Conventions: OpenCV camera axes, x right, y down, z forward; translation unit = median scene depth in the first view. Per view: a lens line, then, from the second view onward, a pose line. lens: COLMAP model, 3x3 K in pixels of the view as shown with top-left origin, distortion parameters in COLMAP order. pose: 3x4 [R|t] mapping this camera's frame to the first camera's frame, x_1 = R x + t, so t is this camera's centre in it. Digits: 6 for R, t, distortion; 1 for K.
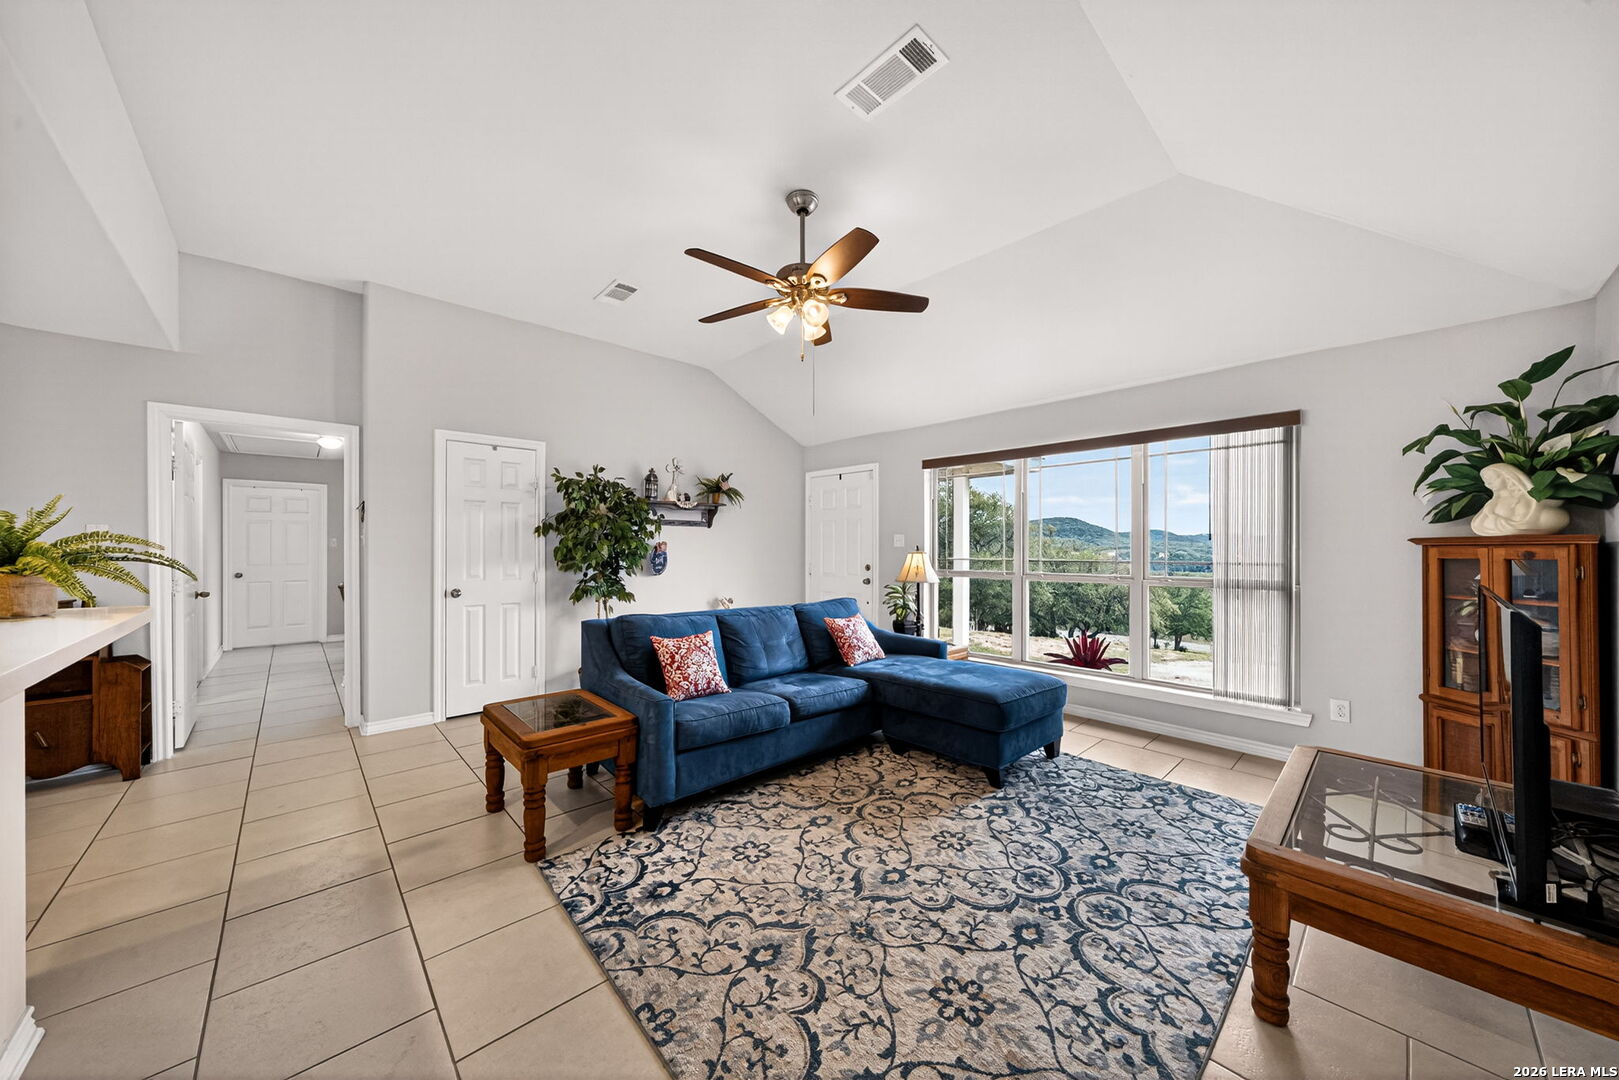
lens RADIAL K [[556.4, 0, 815.9], [0, 556.4, 549.0], [0, 0, 1]] dist [-0.001739, 0.000160]
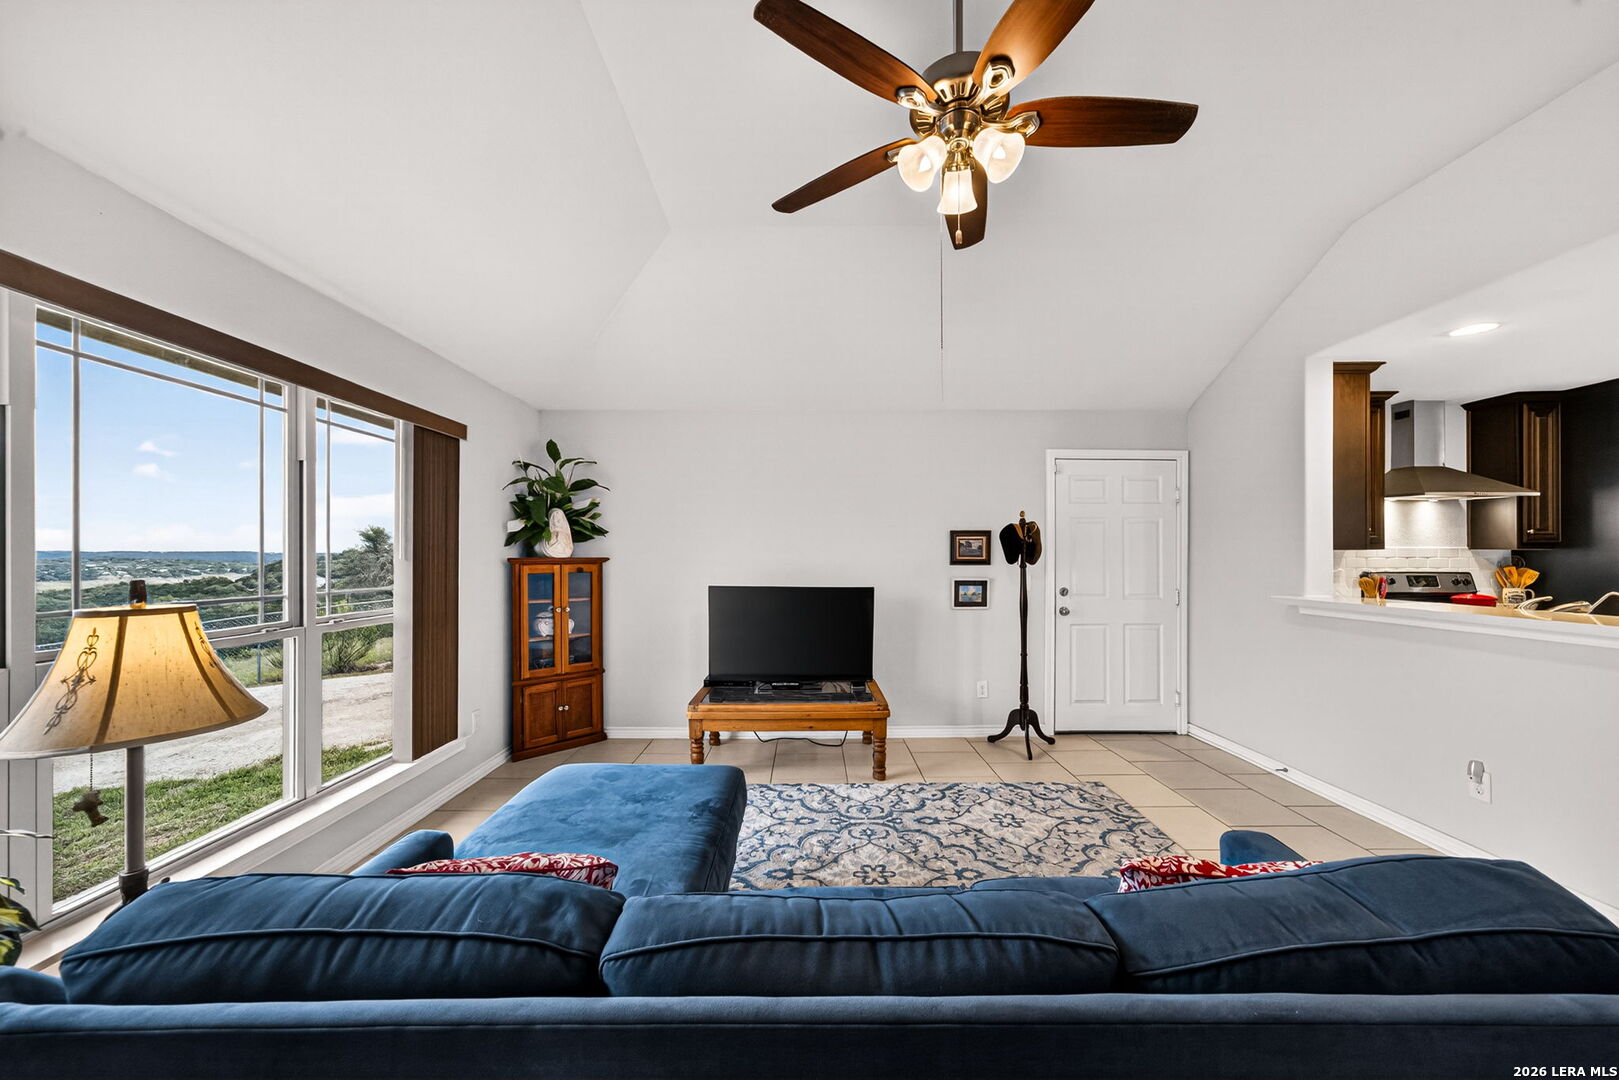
lens RADIAL K [[592.6, 0, 811.7], [0, 592.6, 558.9], [0, 0, 1]] dist [-0.008621, 0.000179]
pose [[-0.727267, -0.004459, 0.686340, -0.375559], [0.000163, 0.999978, 0.006670, -0.032035], [-0.686355, 0.004962, -0.727250, 1.800328]]
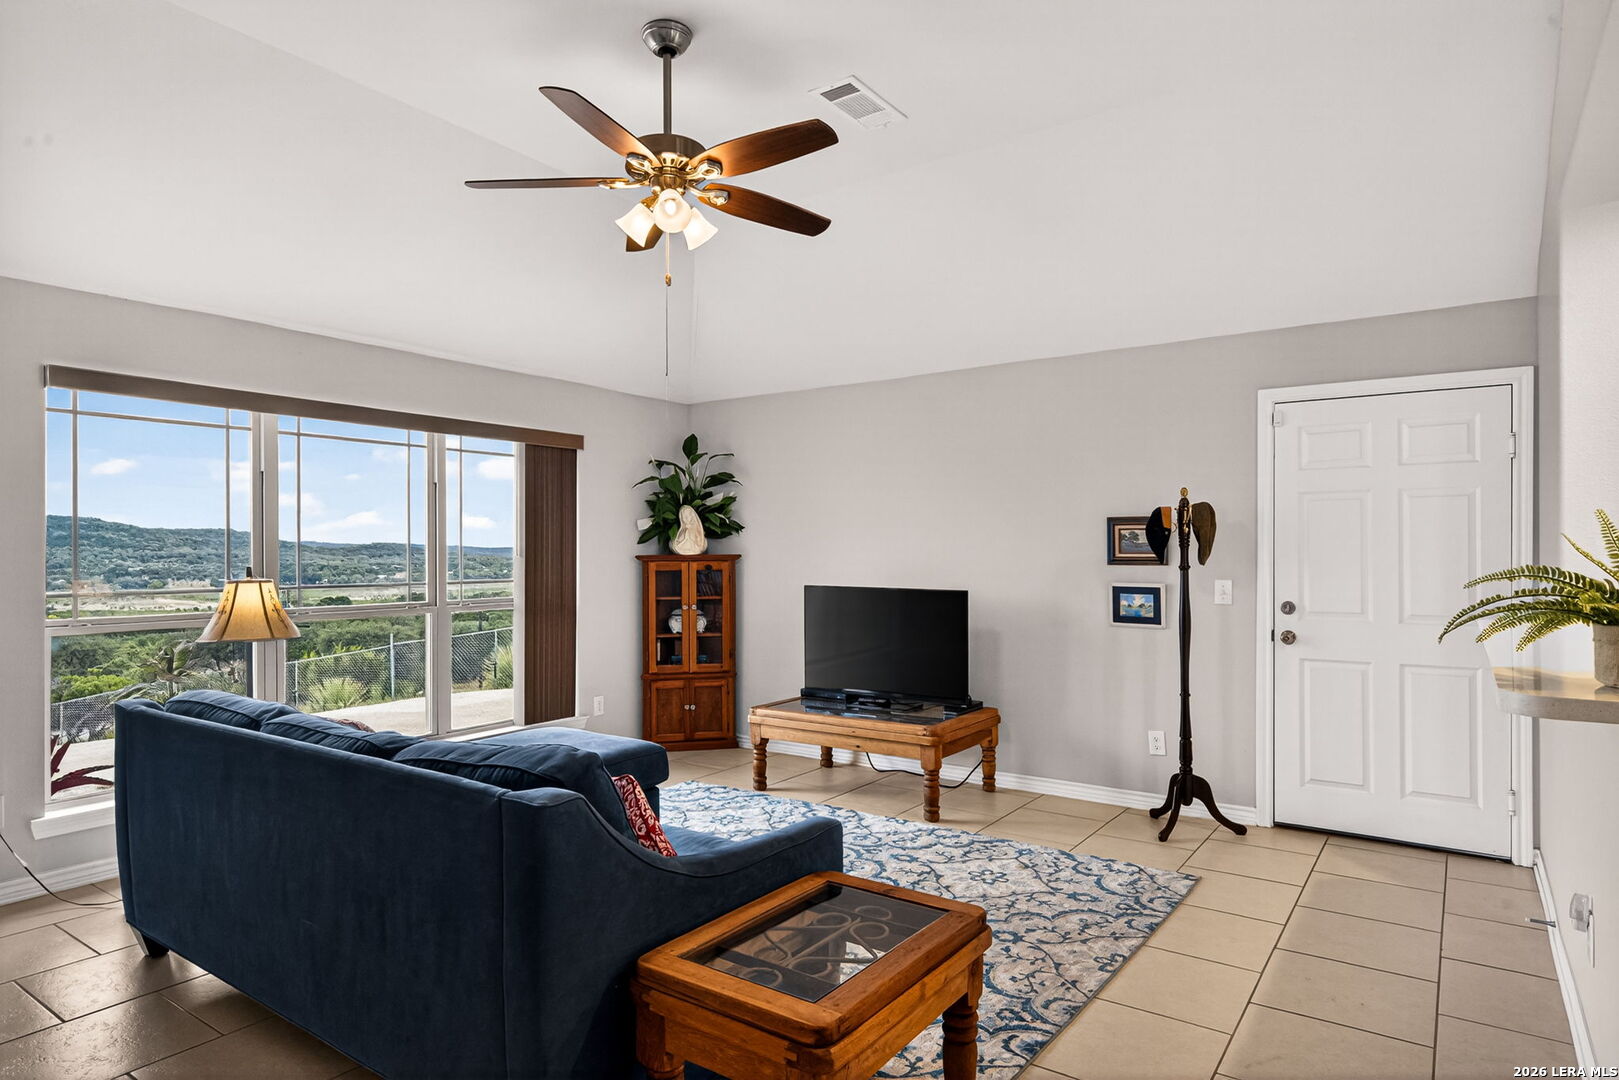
lens RADIAL K [[911.2, 0, 816.9], [0, 911.2, 549.6], [0, 0, 1]] dist [0.022446, -0.003821]
pose [[-0.201263, 0.002486, 0.979534, -1.289757], [0.002542, 0.999995, -0.002016, -0.032747], [-0.979534, 0.002084, -0.201269, 1.230486]]
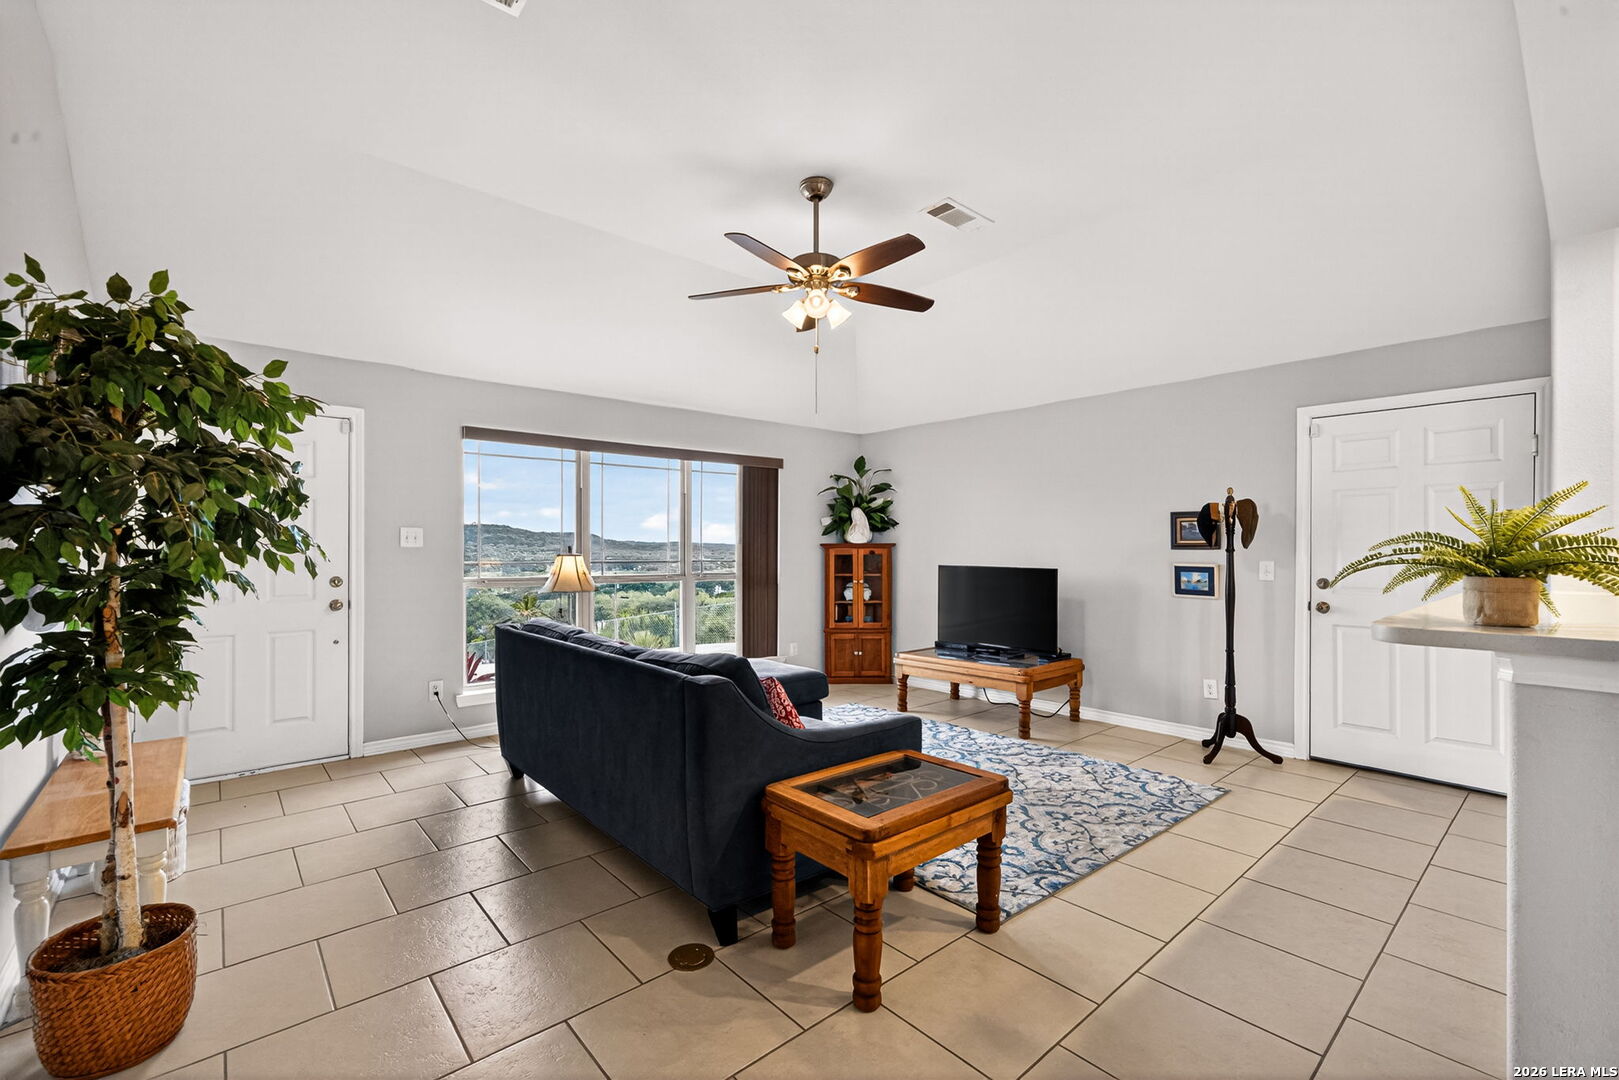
lens RADIAL K [[686.7, 0, 827.1], [0, 686.7, 548.7], [0, 0, 1]] dist [0.001230, 0.003619]
pose [[0.024469, -0.001778, 0.999699, -1.412958], [0.000532, 0.999998, 0.001766, -0.007074], [-0.999700, 0.000489, 0.024470, 1.122084]]
